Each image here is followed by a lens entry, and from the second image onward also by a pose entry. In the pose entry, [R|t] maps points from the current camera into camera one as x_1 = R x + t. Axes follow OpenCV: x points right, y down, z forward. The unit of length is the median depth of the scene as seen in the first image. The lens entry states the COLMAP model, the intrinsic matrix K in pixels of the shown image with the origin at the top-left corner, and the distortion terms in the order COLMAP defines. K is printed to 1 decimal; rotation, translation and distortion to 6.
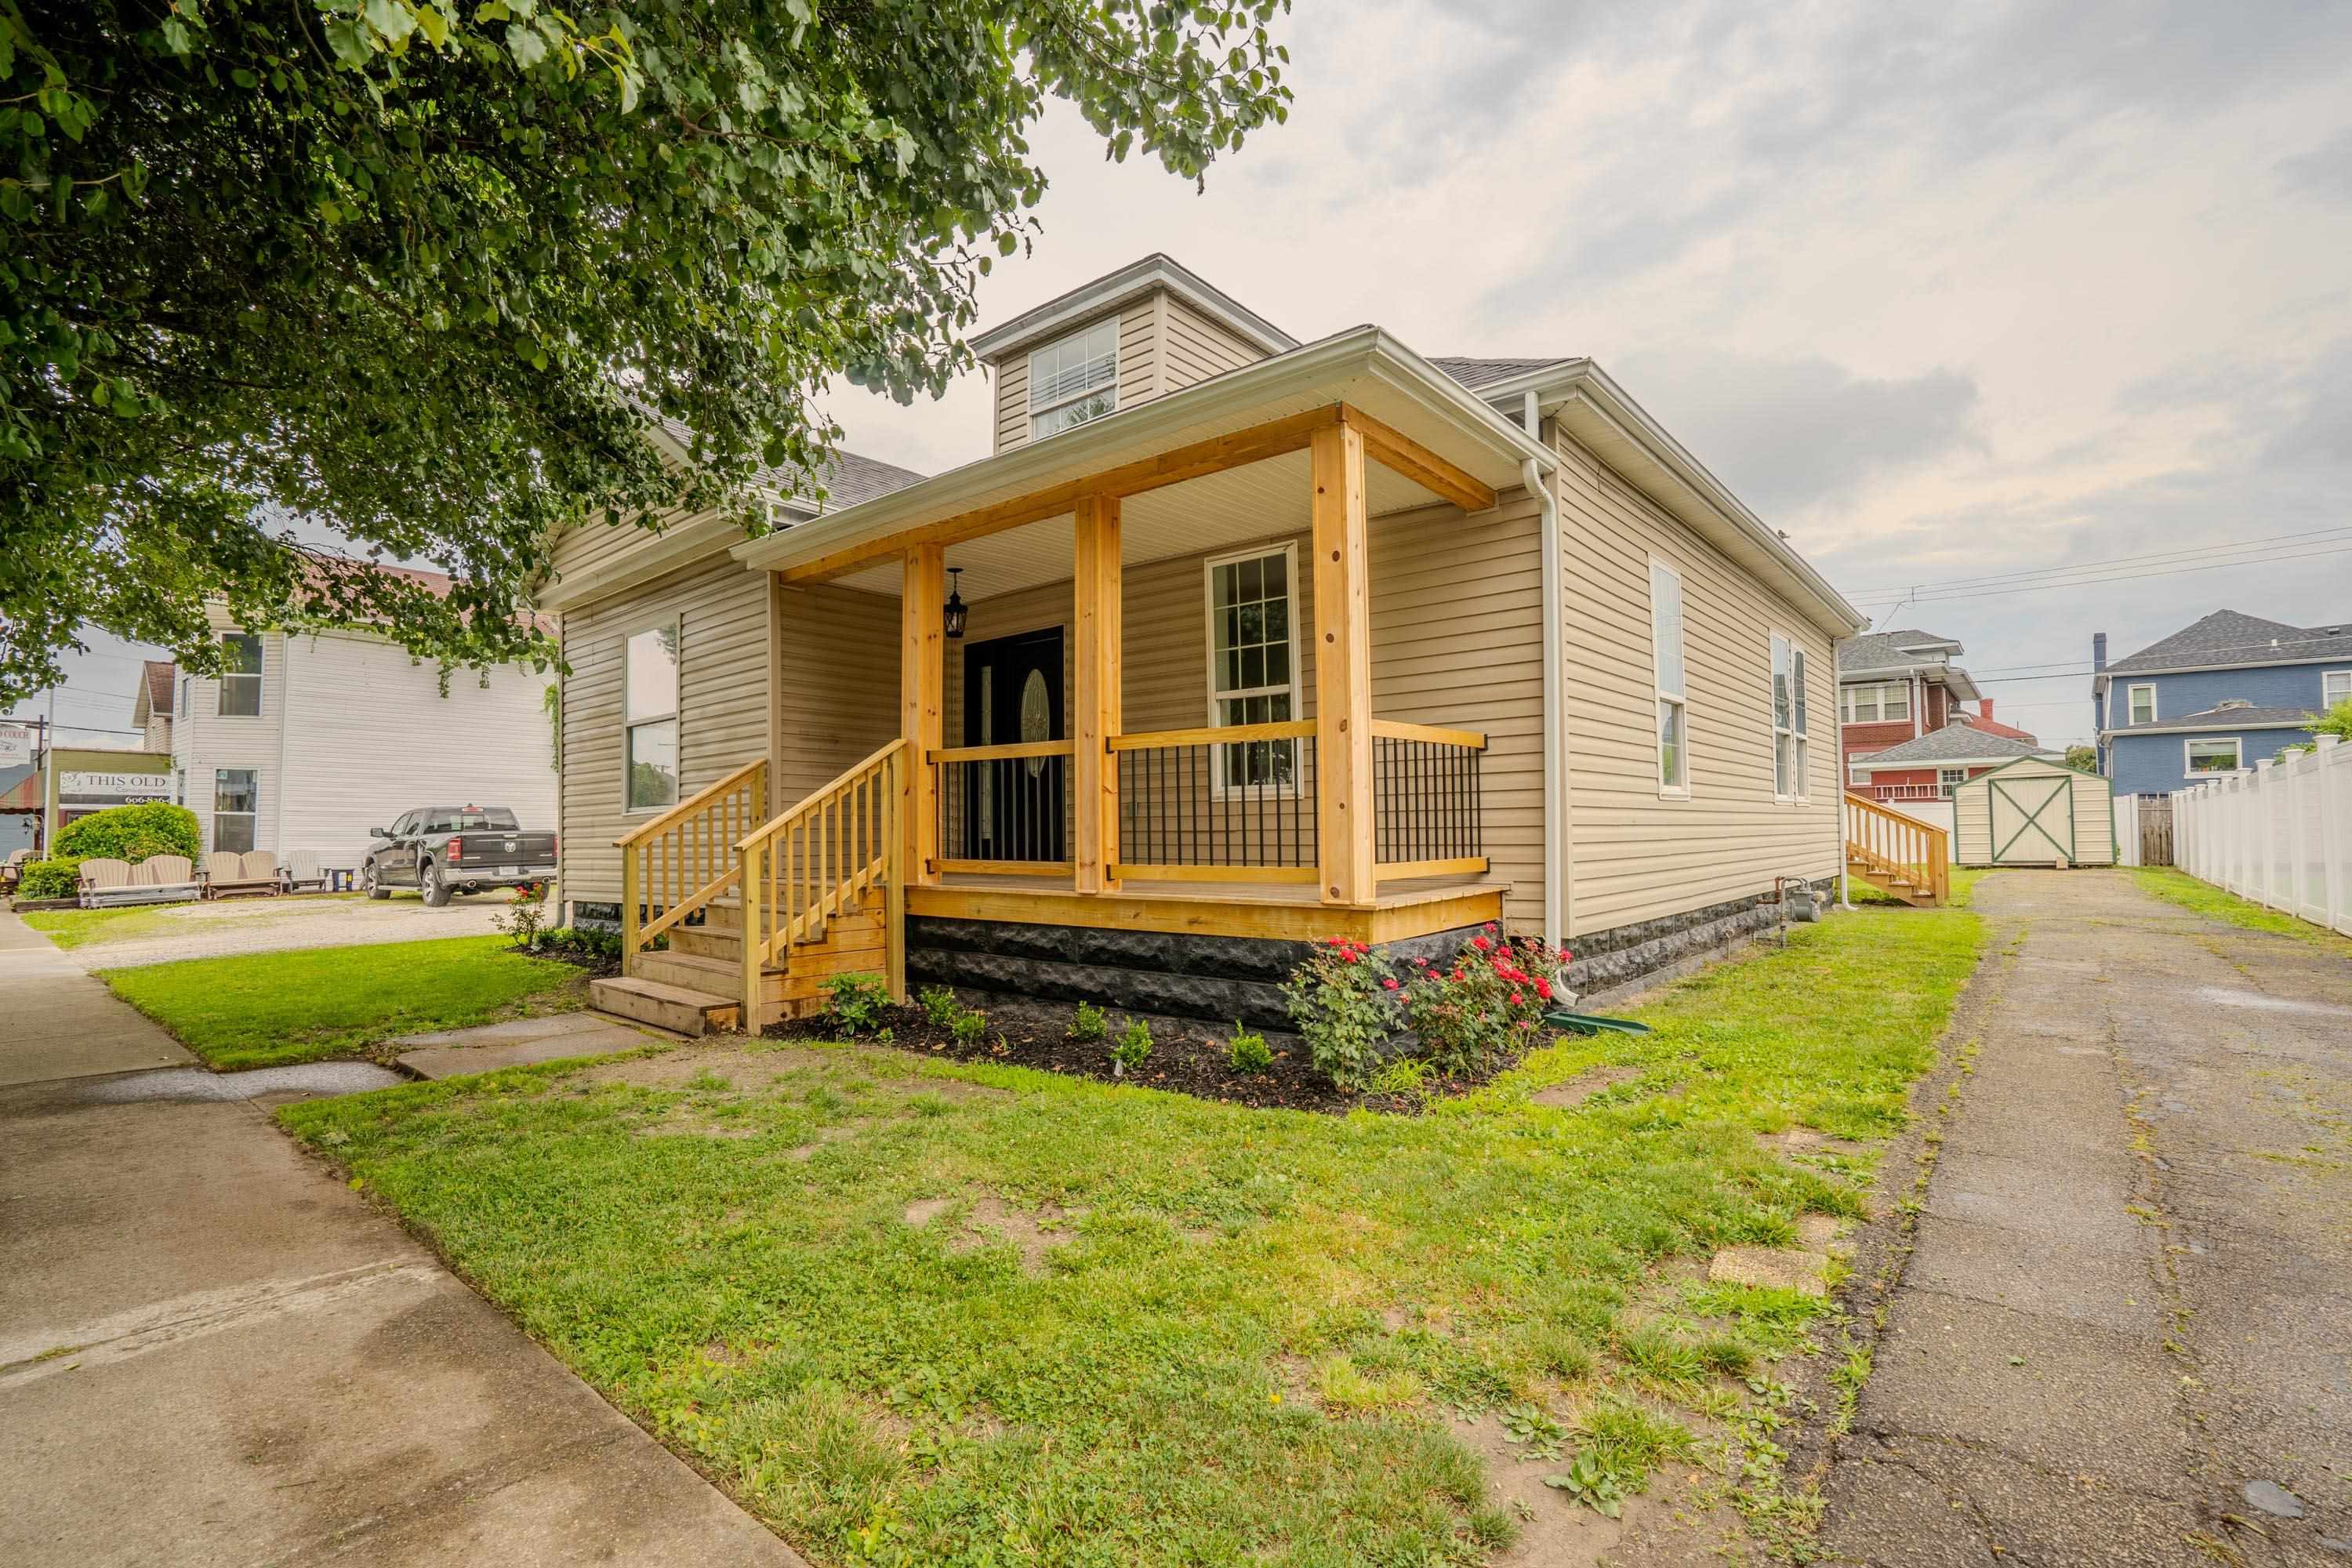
lens RADIAL K [[1063.2, 0, 1176.0], [0, 1063.2, 784.0], [0, 0, 1]] dist [-0.002094, -0.000159]
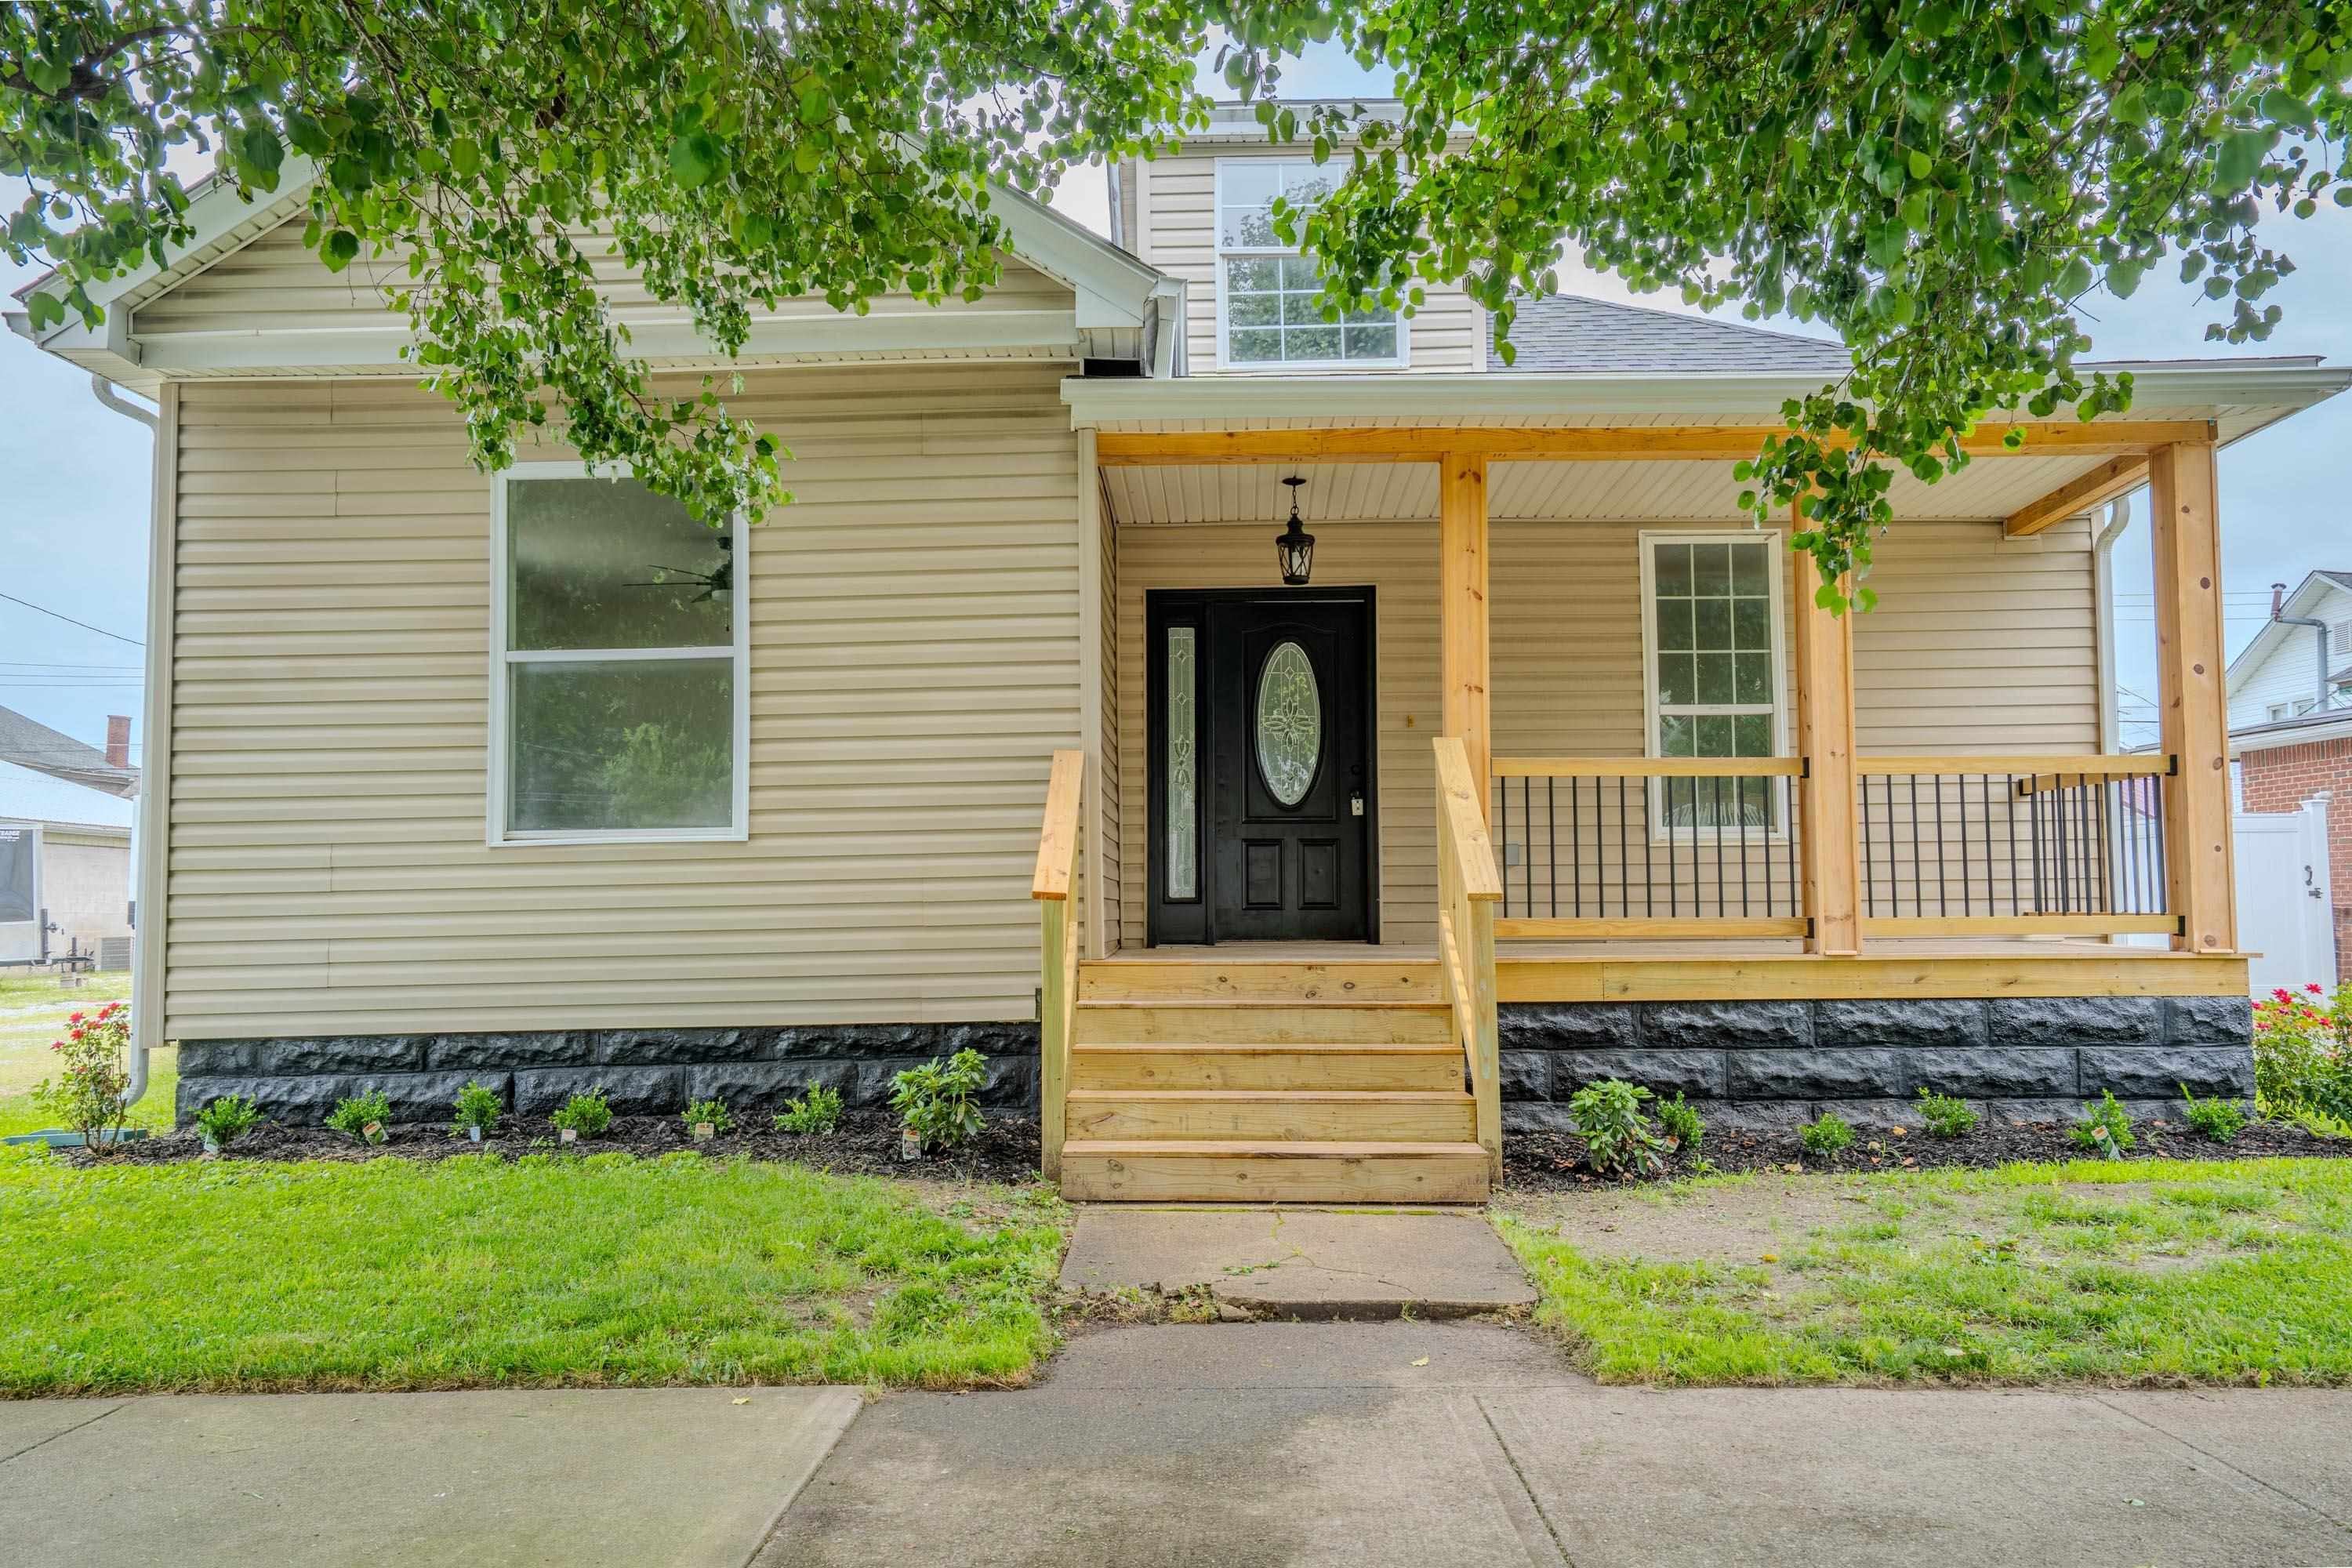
lens RADIAL K [[1632.4, 0, 1179.7], [0, 1632.4, 804.9], [0, 0, 1]] dist [0.040496, 0.000175]
pose [[0.769541, 0.043207, 0.637134, -1.029096], [-0.026070, 0.999002, -0.036260, 0.040754], [-0.638065, 0.011294, 0.769900, 0.315038]]
